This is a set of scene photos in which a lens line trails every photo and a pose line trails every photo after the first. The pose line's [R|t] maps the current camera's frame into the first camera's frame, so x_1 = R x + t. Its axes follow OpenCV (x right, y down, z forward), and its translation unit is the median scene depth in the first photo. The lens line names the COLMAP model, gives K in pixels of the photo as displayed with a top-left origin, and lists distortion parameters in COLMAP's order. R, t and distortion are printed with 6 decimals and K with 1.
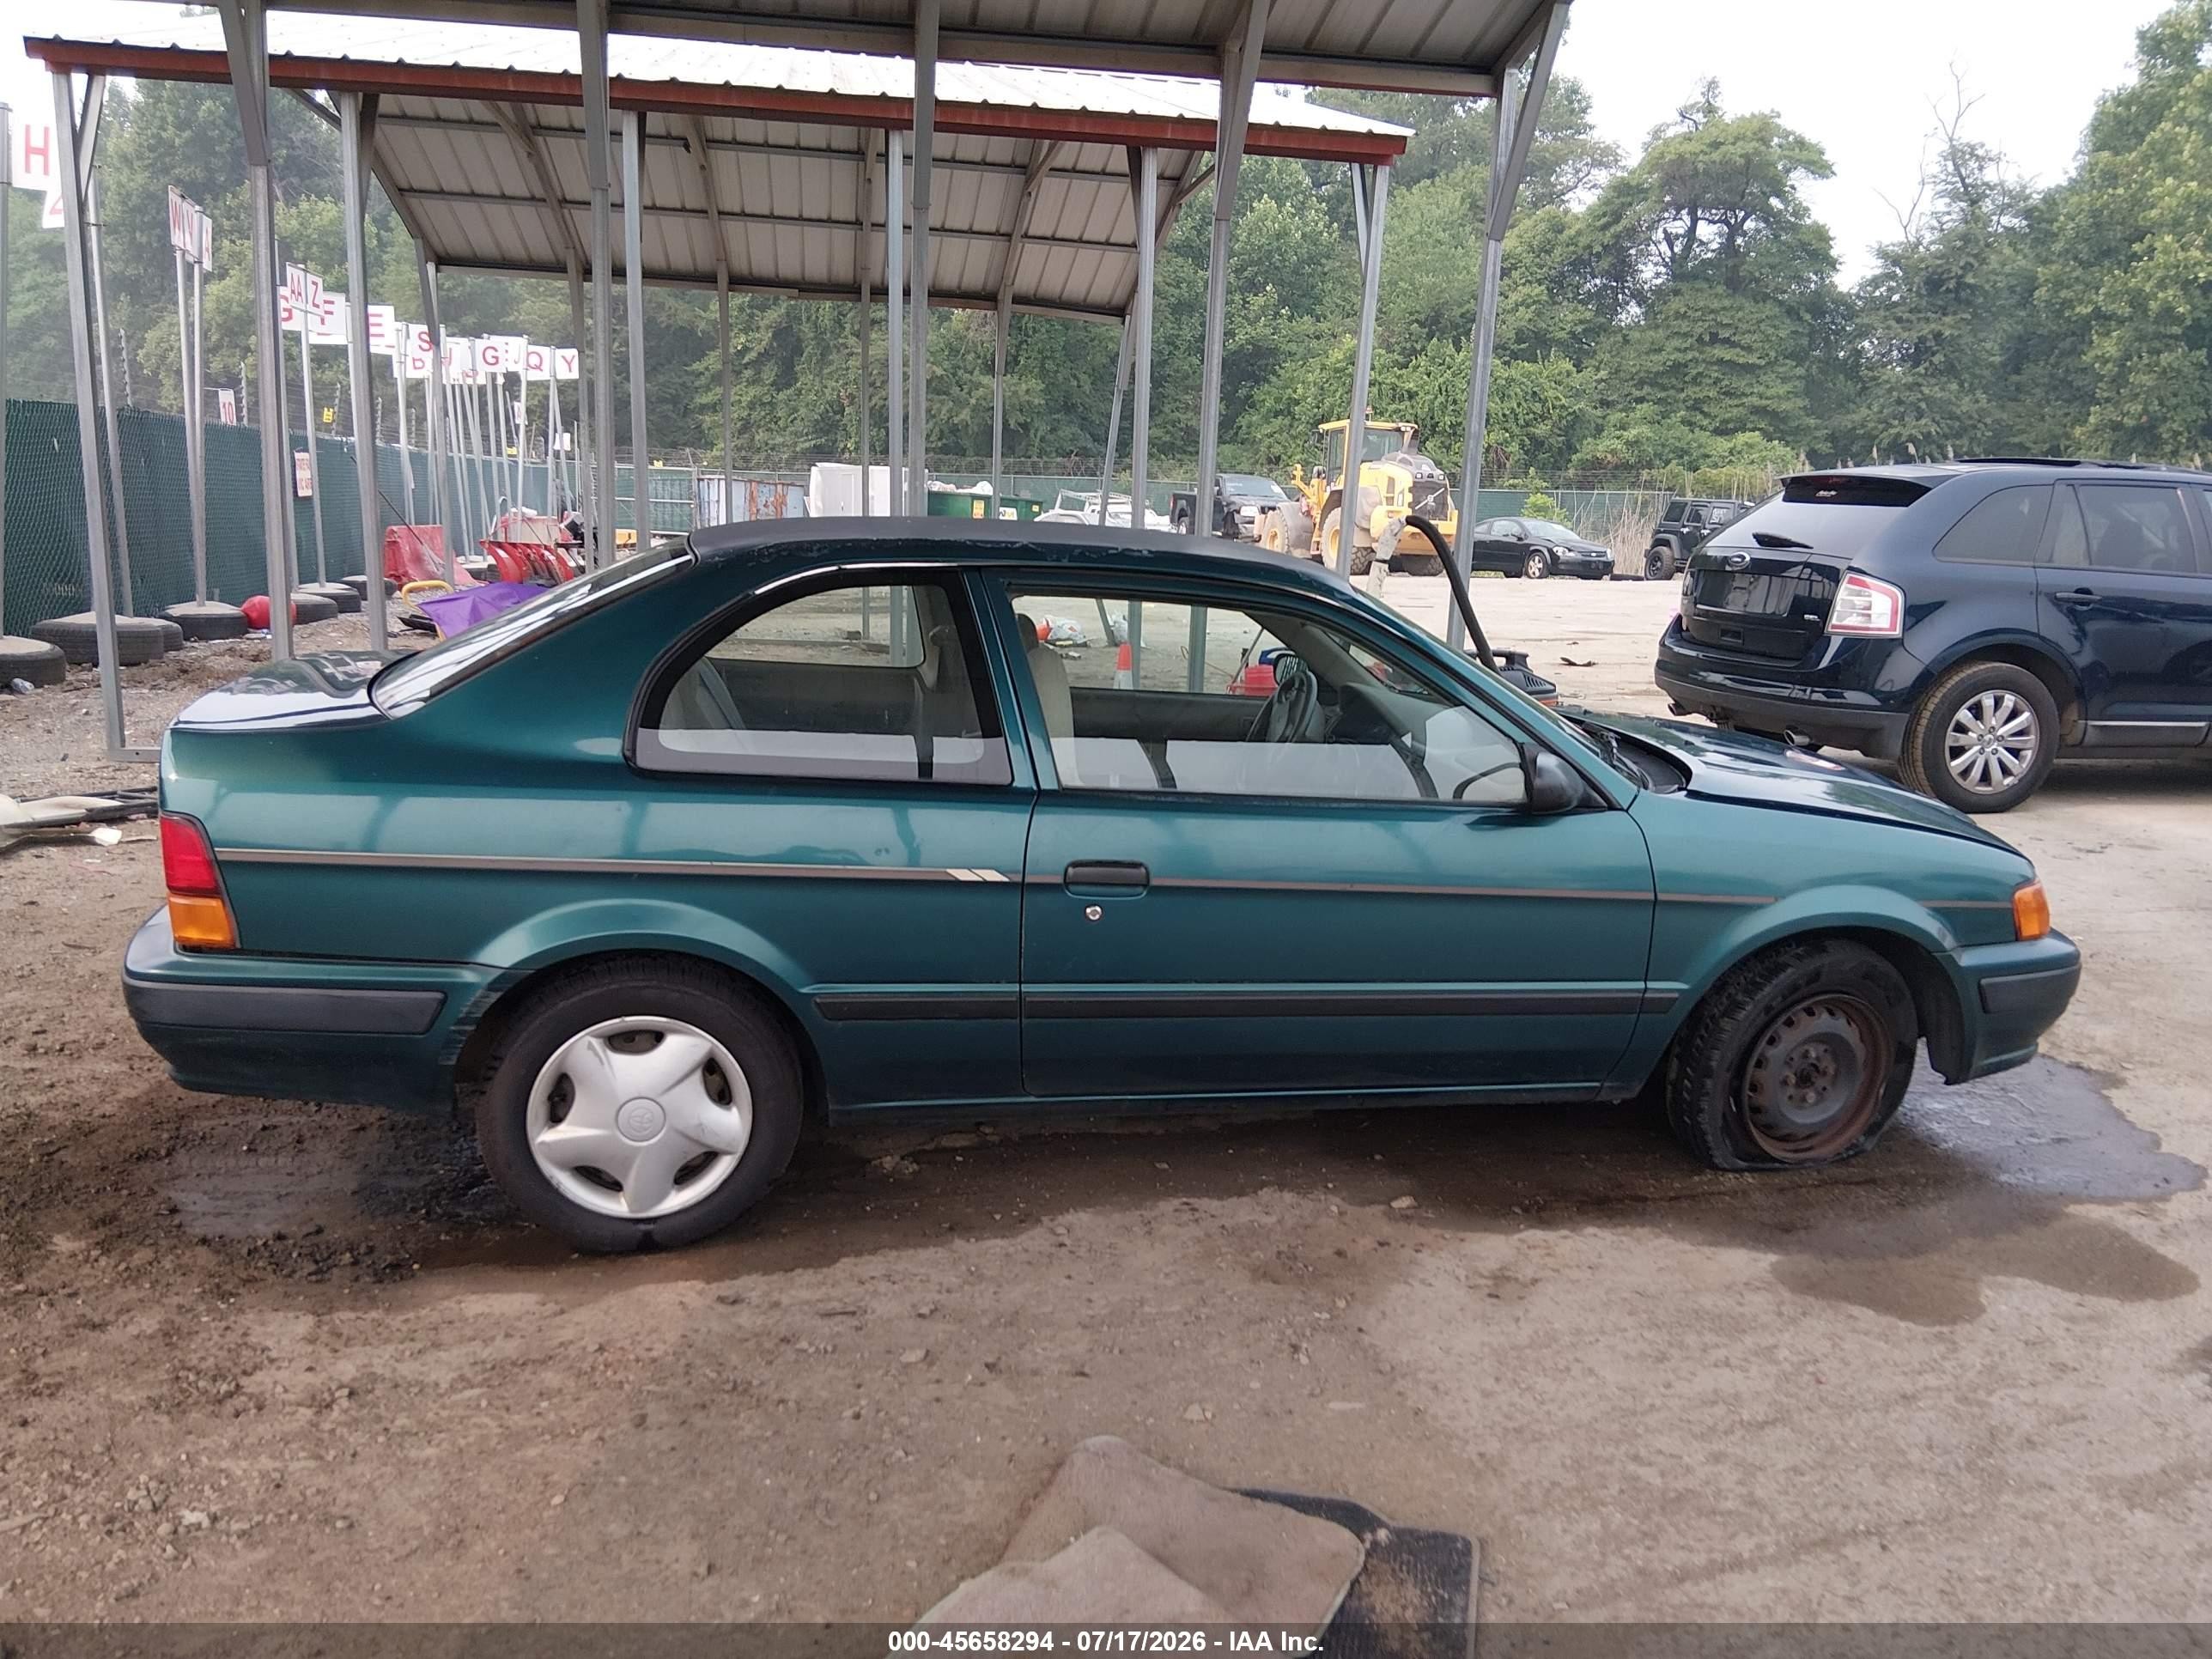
lens RADIAL K [[1793.9, 0, 1128.6], [0, 1793.9, 821.5], [0, 0, 1]] dist [0.130695, -0.251124]
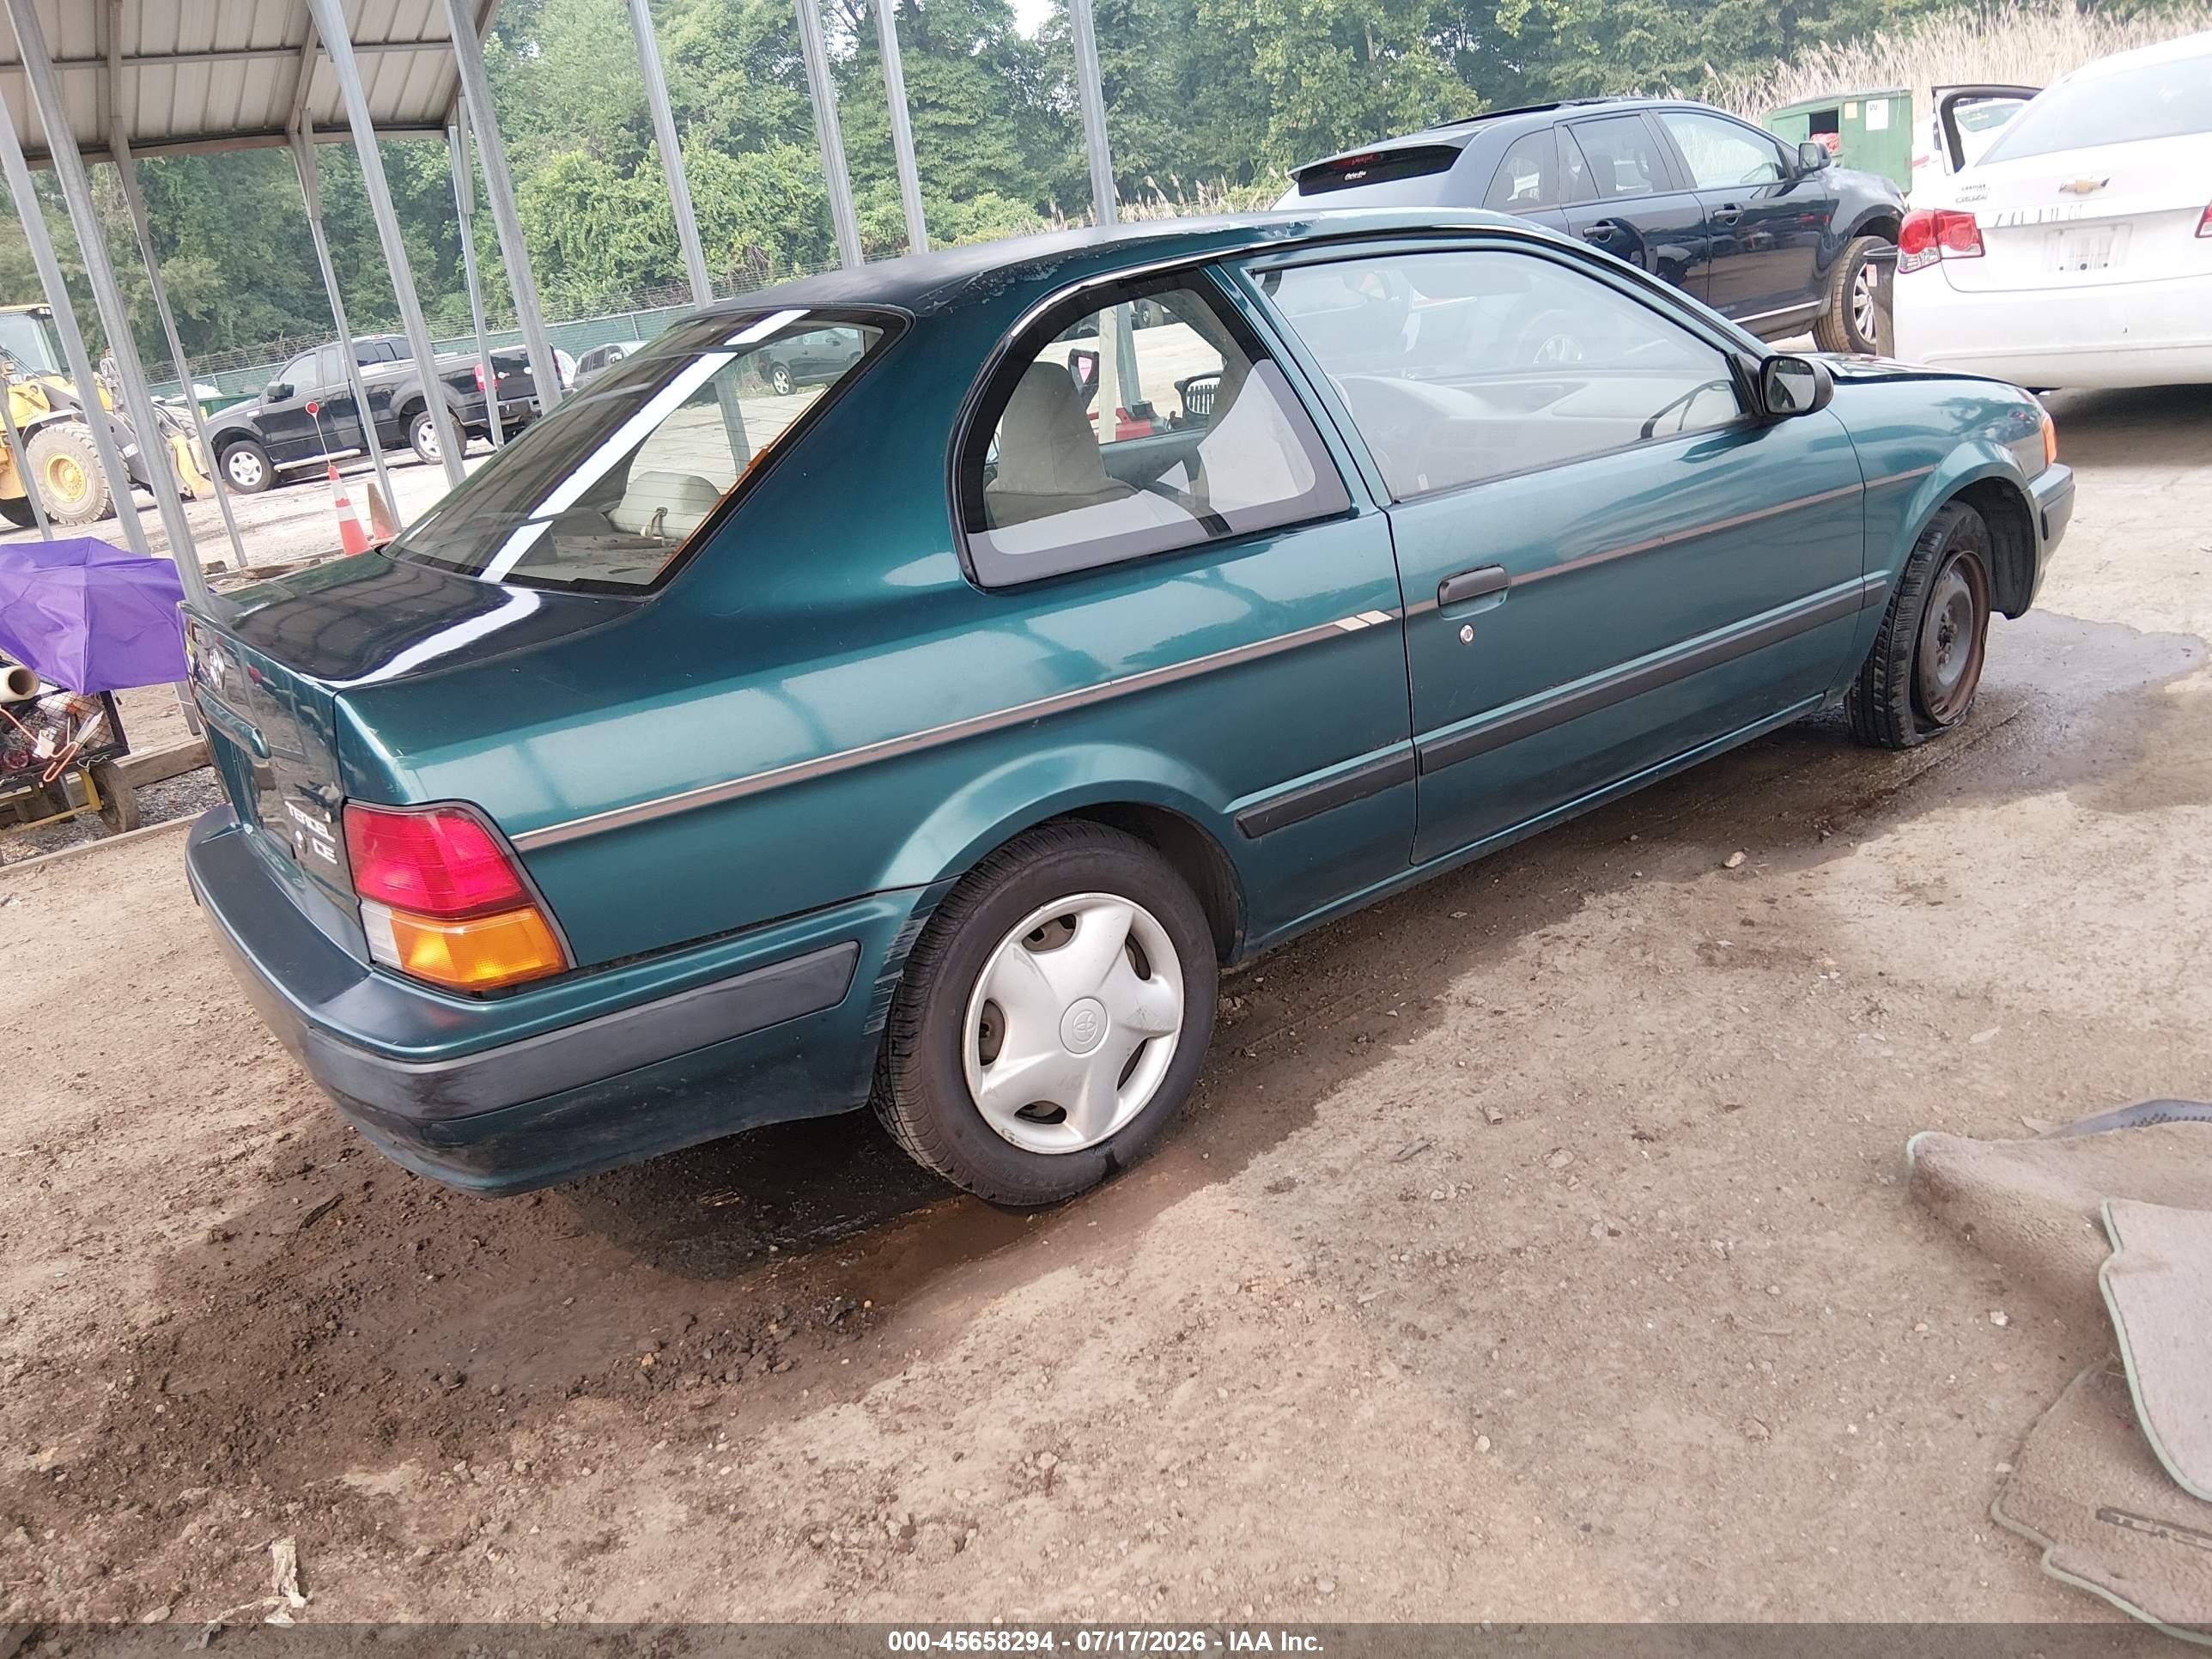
lens RADIAL K [[1793.9, 0, 1128.6], [0, 1793.9, 821.5], [0, 0, 1]] dist [0.130695, -0.251124]
pose [[0.880548, -0.288181, 0.376280, -0.225998], [0.252470, 0.957099, 0.142195, -0.011882], [-0.401116, -0.030210, 0.915529, 0.119189]]
